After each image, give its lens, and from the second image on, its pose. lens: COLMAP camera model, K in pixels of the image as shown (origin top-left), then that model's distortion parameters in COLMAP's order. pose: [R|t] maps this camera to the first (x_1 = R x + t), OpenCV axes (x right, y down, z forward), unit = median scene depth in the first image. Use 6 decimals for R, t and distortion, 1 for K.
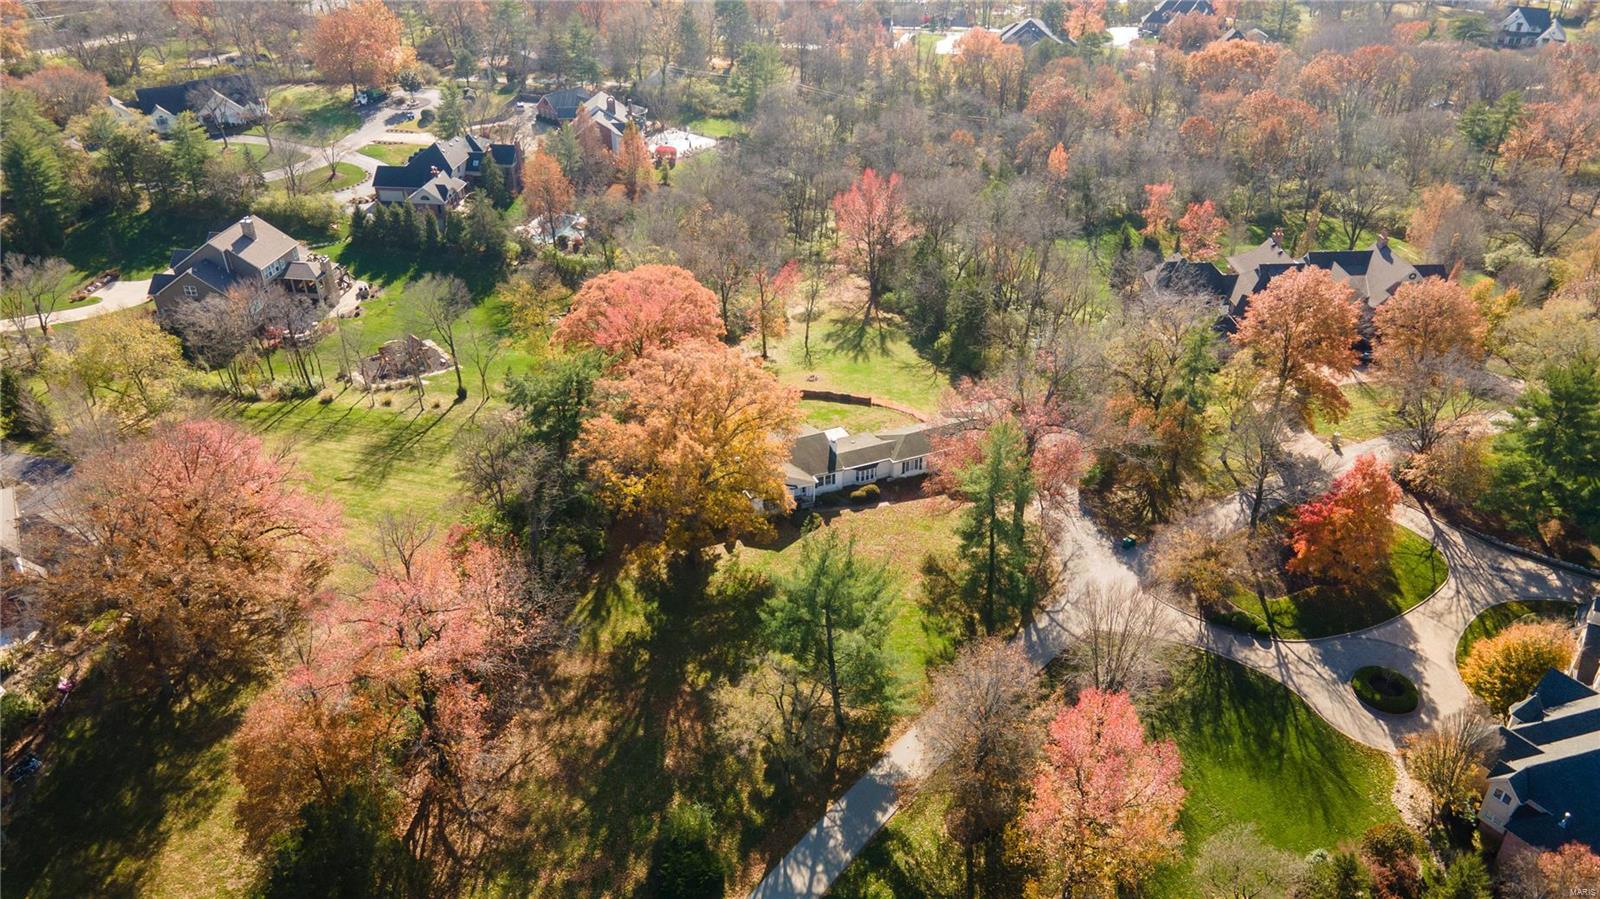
lens RADIAL K [[1139.4, 0, 766.8], [0, 1139.4, 450.1], [0, 0, 1]] dist [0.047097, 0.002659]
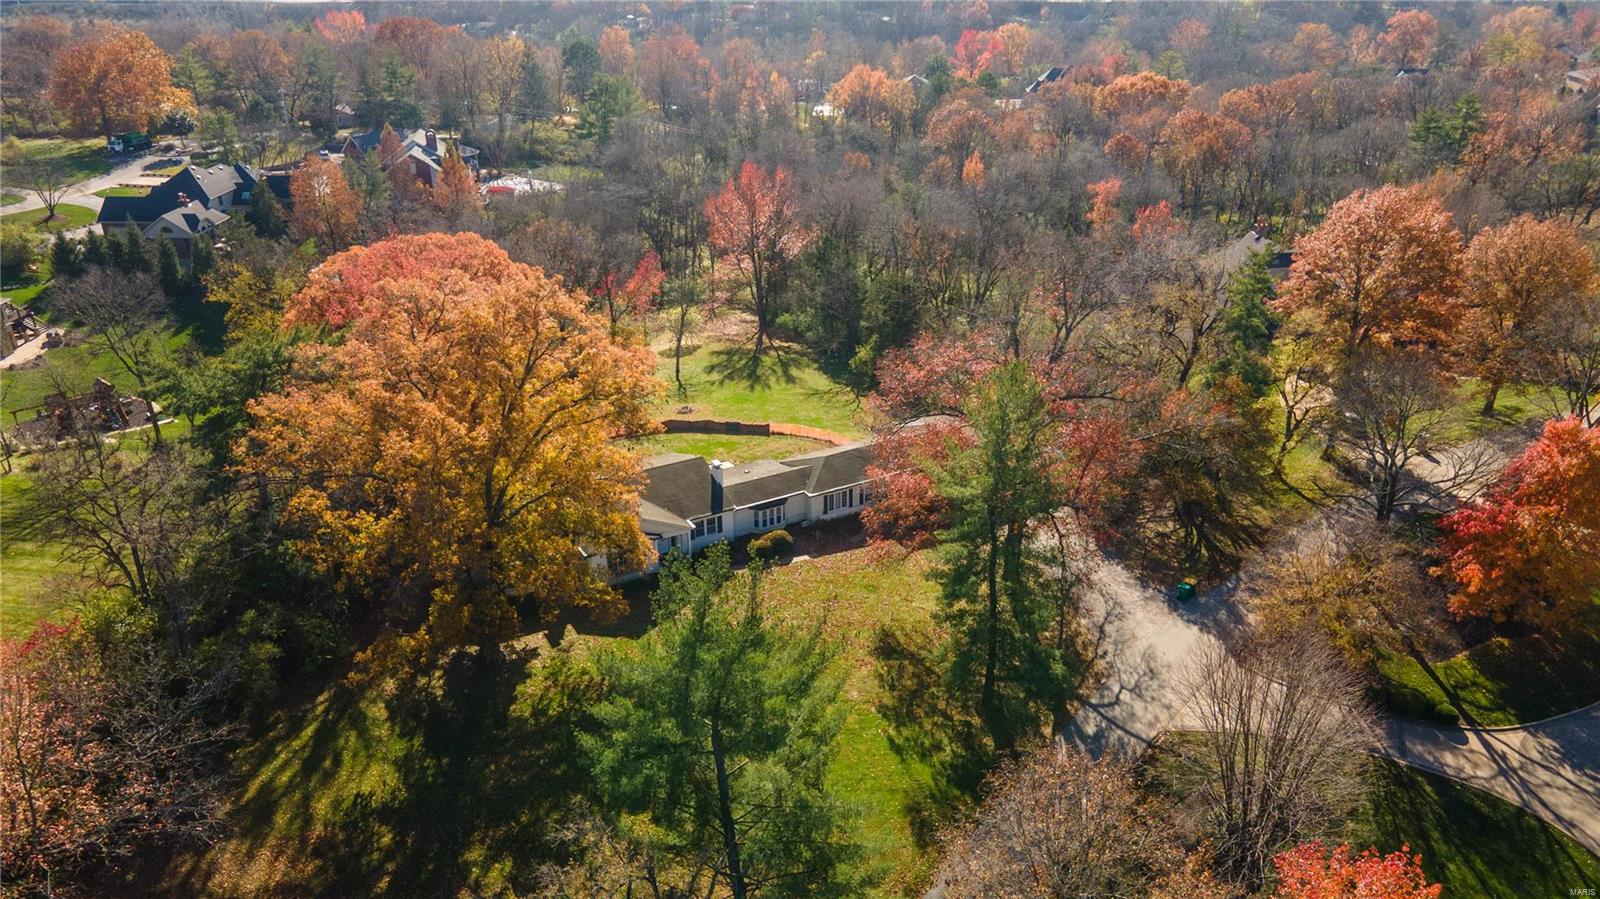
lens RADIAL K [[1139.4, 0, 766.8], [0, 1139.4, 450.1], [0, 0, 1]] dist [0.047097, 0.002659]
pose [[0.994190, -0.043669, 0.098388, 0.024155], [0.055754, 0.990760, -0.123637, 0.065772], [-0.092080, 0.128404, 0.987438, 0.367461]]
